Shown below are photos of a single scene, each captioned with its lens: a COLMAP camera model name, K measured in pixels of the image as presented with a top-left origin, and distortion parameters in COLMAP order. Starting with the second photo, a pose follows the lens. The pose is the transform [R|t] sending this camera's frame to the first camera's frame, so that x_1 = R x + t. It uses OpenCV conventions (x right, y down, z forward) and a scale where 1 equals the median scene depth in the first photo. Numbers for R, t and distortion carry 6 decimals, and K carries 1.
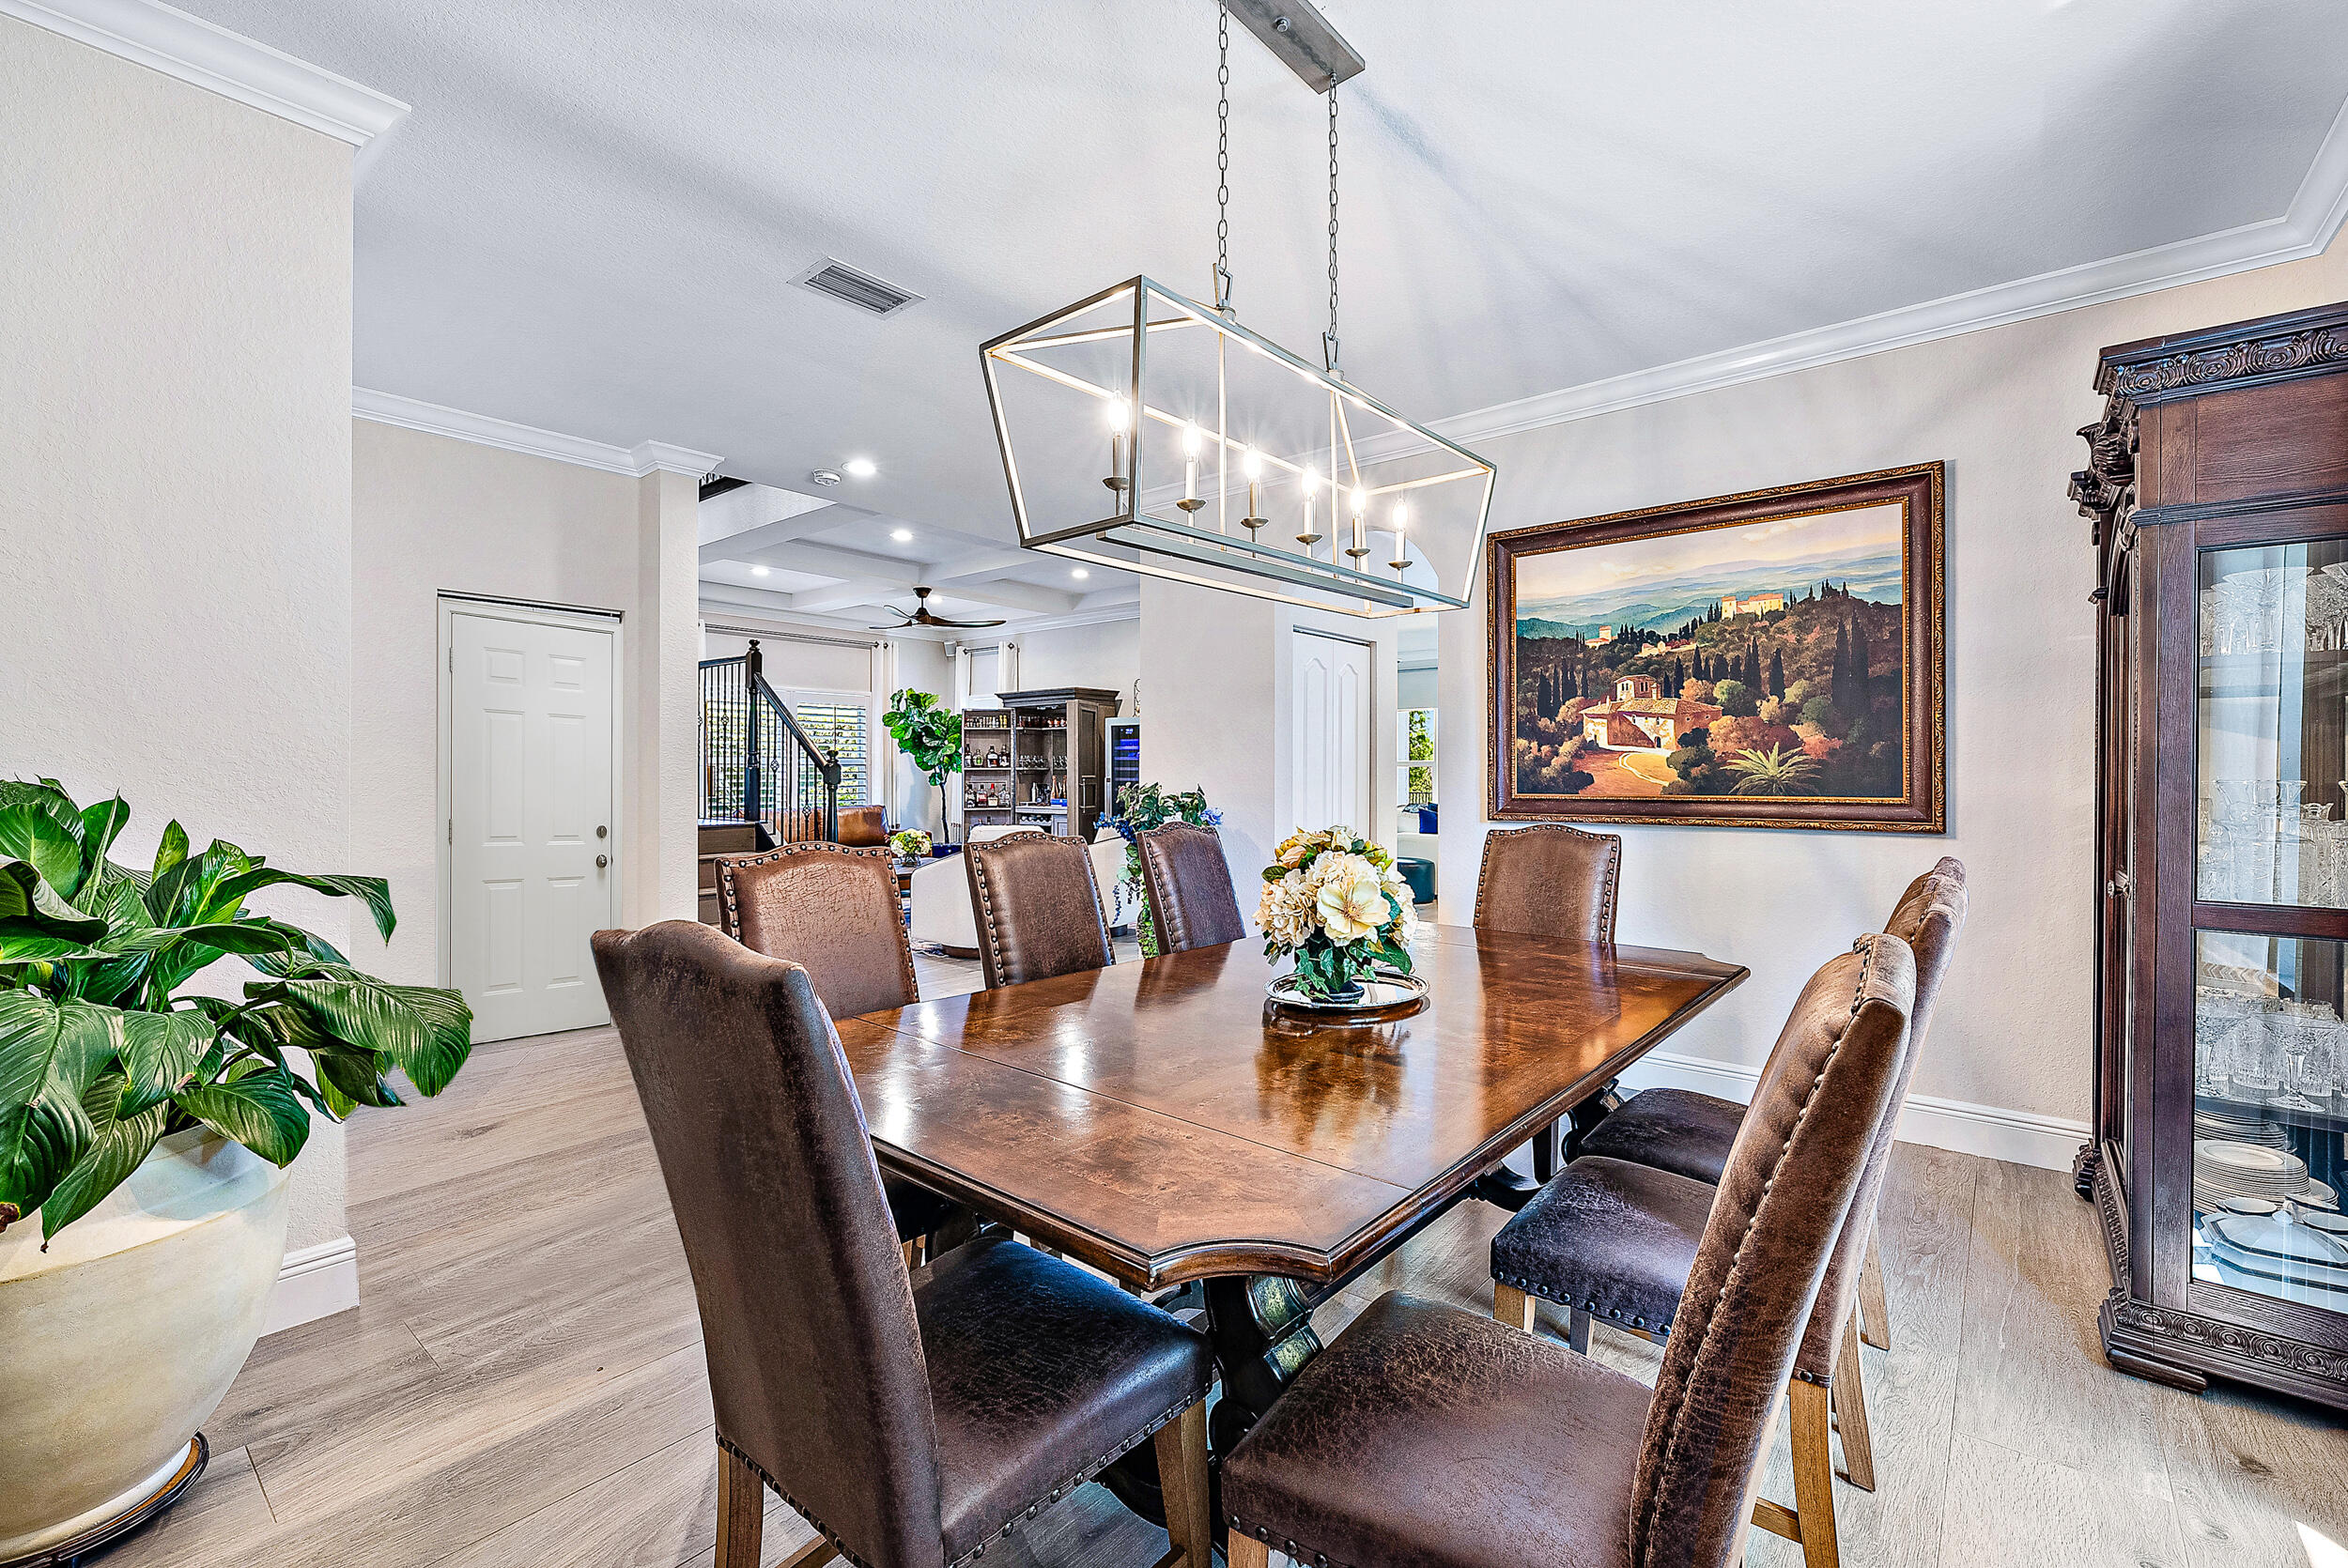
lens RADIAL K [[989.0, 0, 1164.5], [0, 989.0, 774.3], [0, 0, 1]] dist [-0.000212, -0.000226]
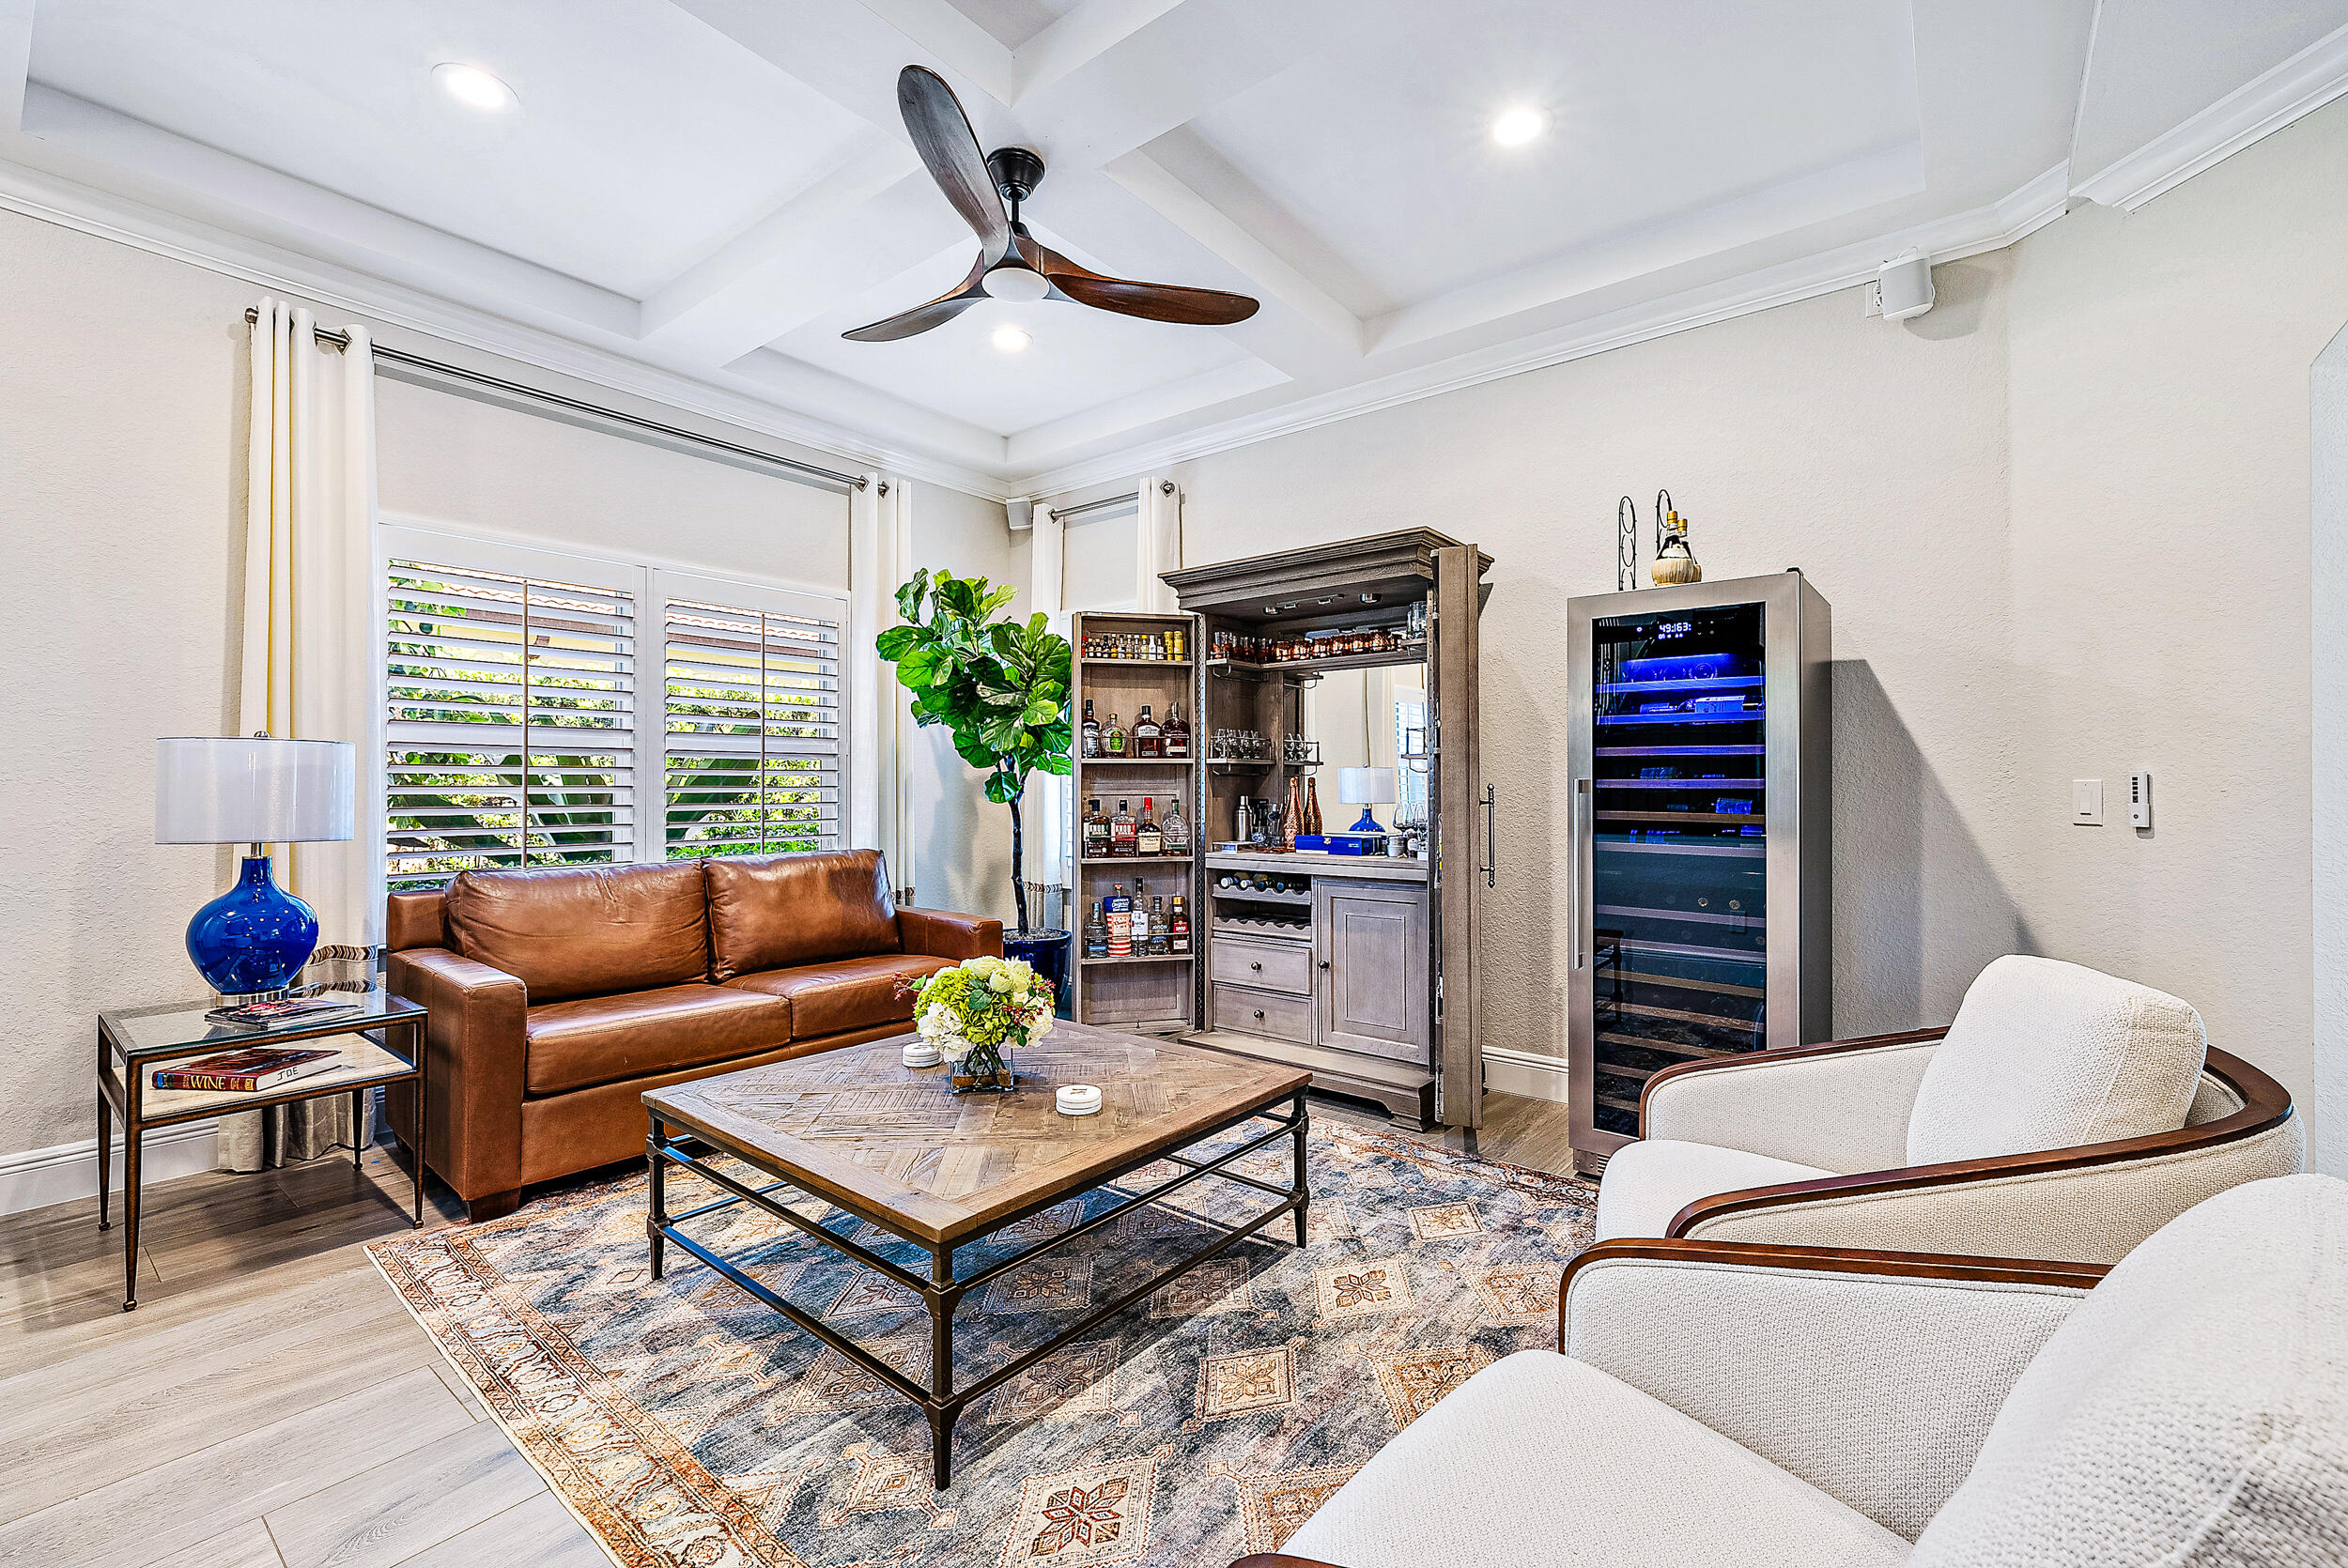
lens RADIAL K [[989.0, 0, 1178.8], [0, 989.0, 777.5], [0, 0, 1]] dist [-0.000212, -0.000226]
pose [[0.999633, 0.000164, 0.027090, -0.170177], [0.000034, 0.999973, -0.007309, 0.004119], [-0.027091, 0.007307, 0.999606, 0.583458]]
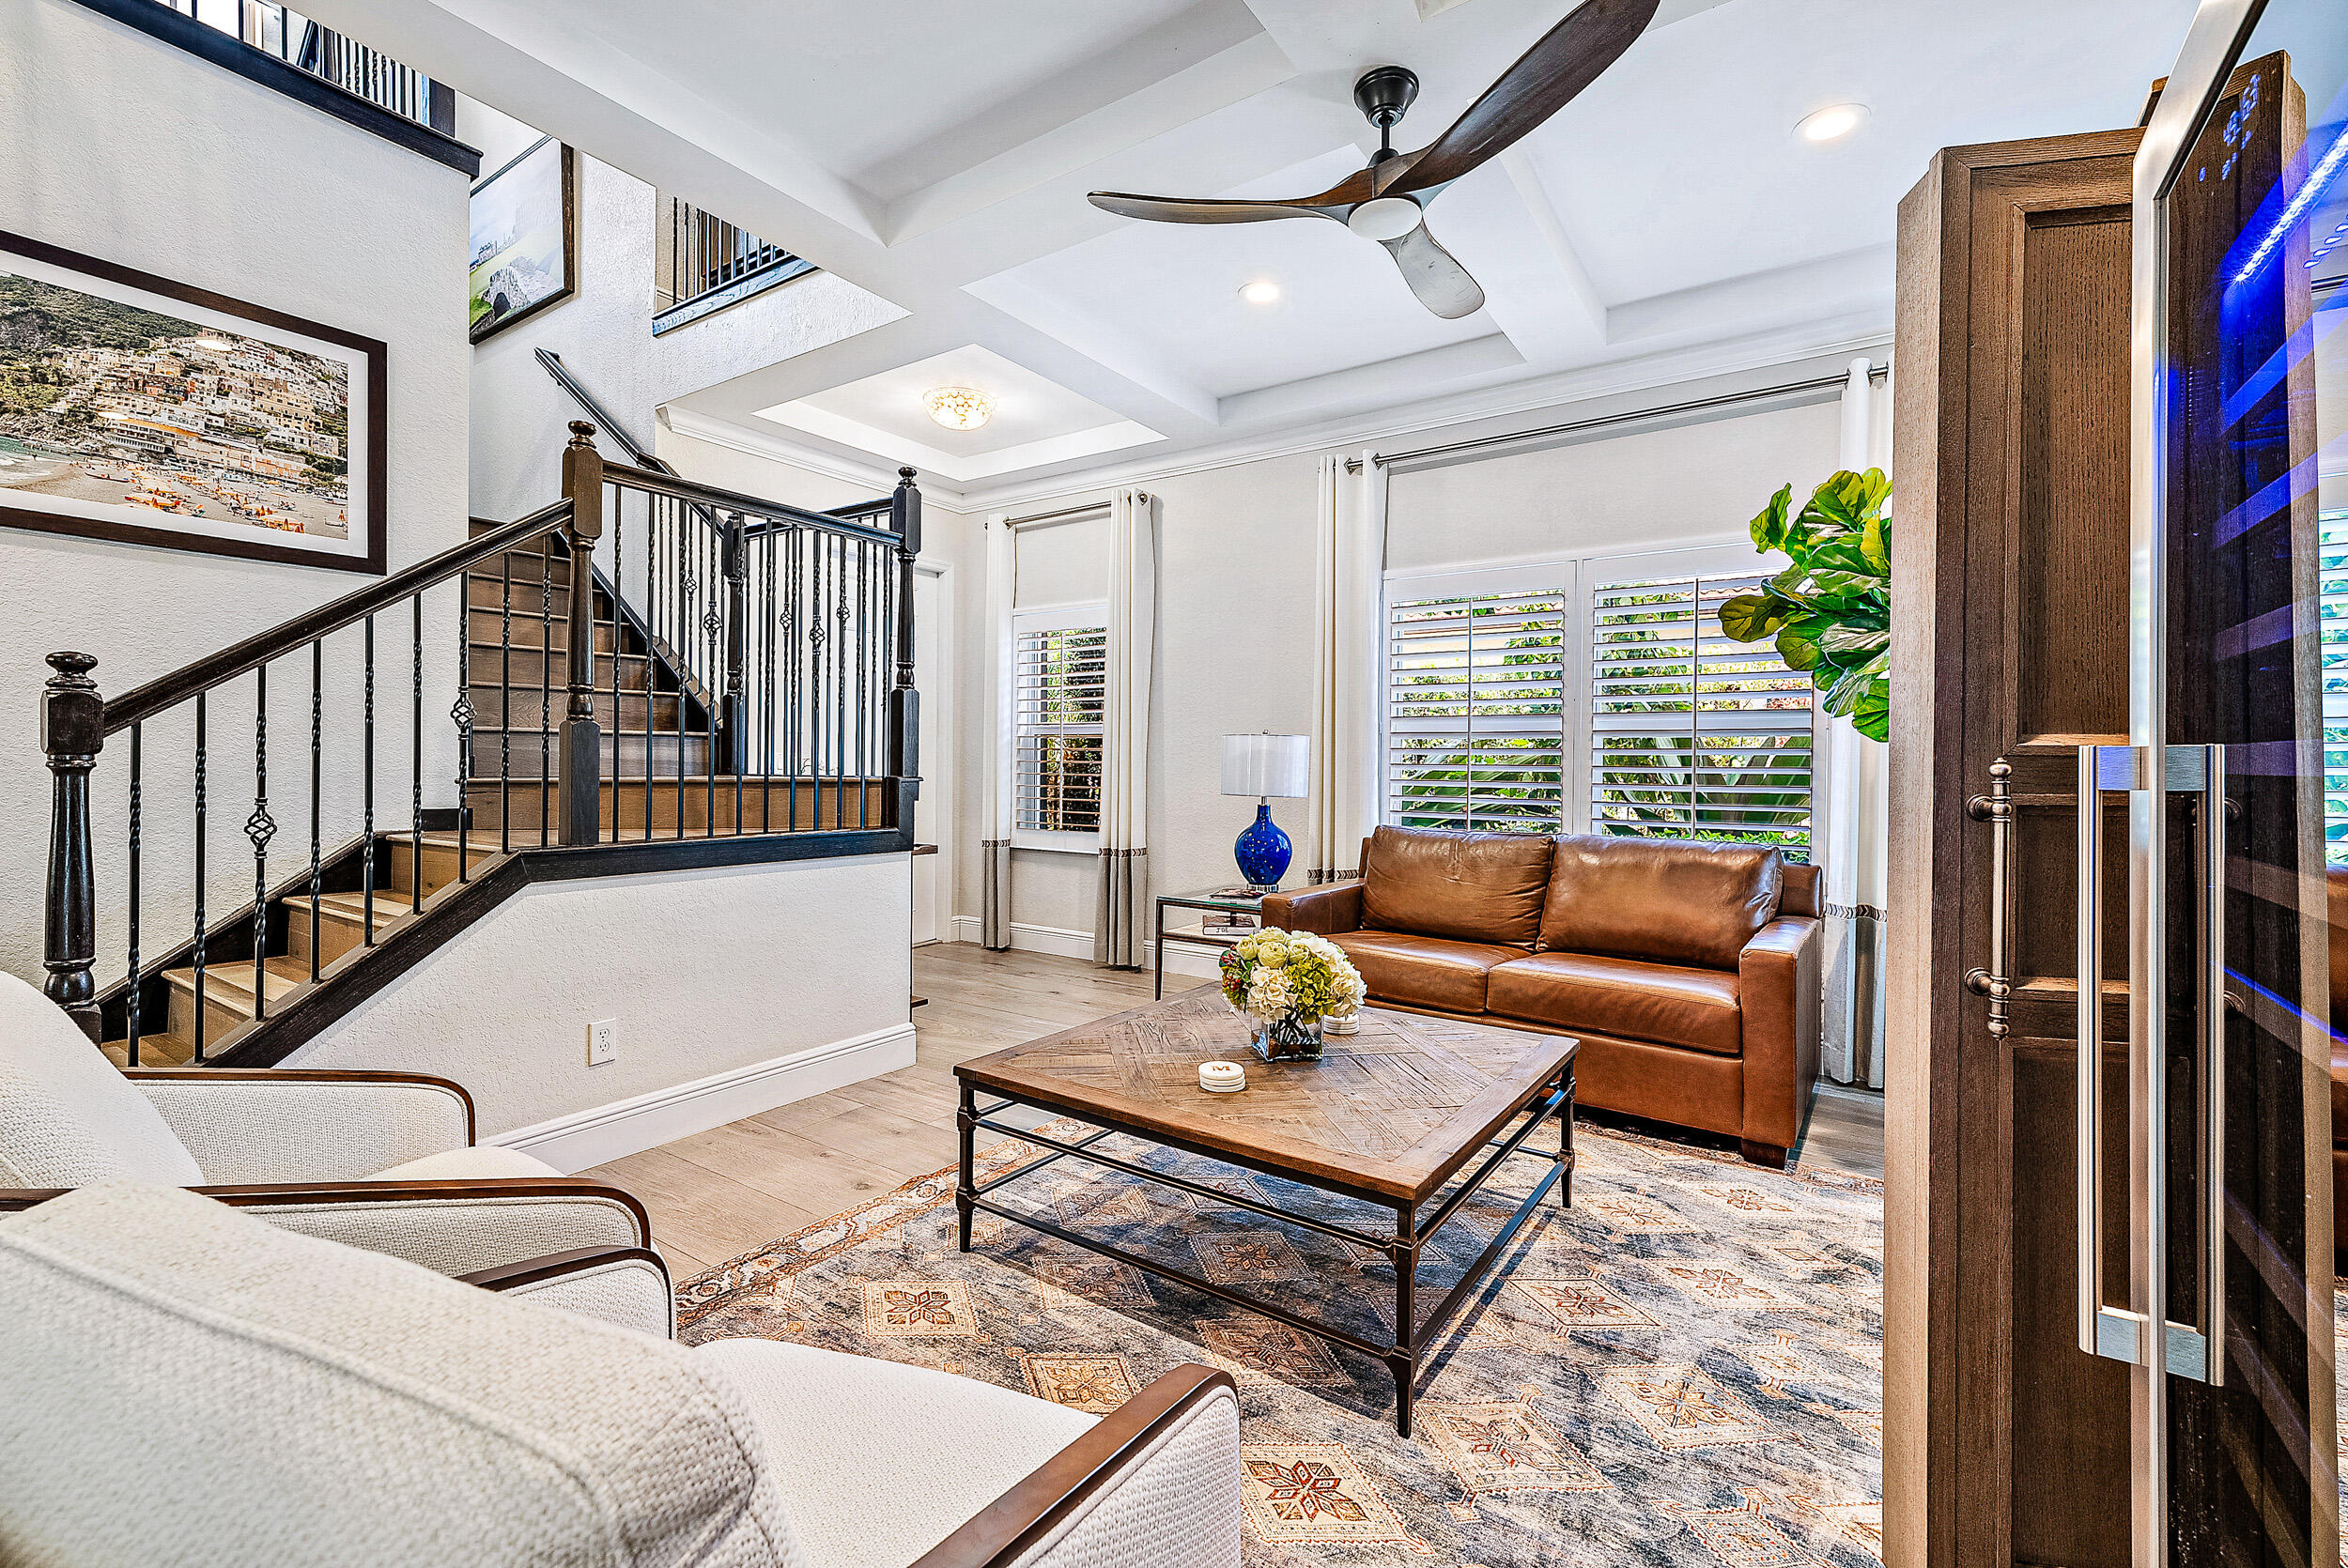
lens RADIAL K [[989.0, 0, 1183.0], [0, 989.0, 770.9], [0, 0, 1]] dist [-0.000212, -0.000226]
pose [[0.102870, 0.006983, -0.994670, 0.018922], [-0.007892, 0.999950, 0.006204, 0.005631], [0.994663, 0.007212, 0.102920, 0.763792]]
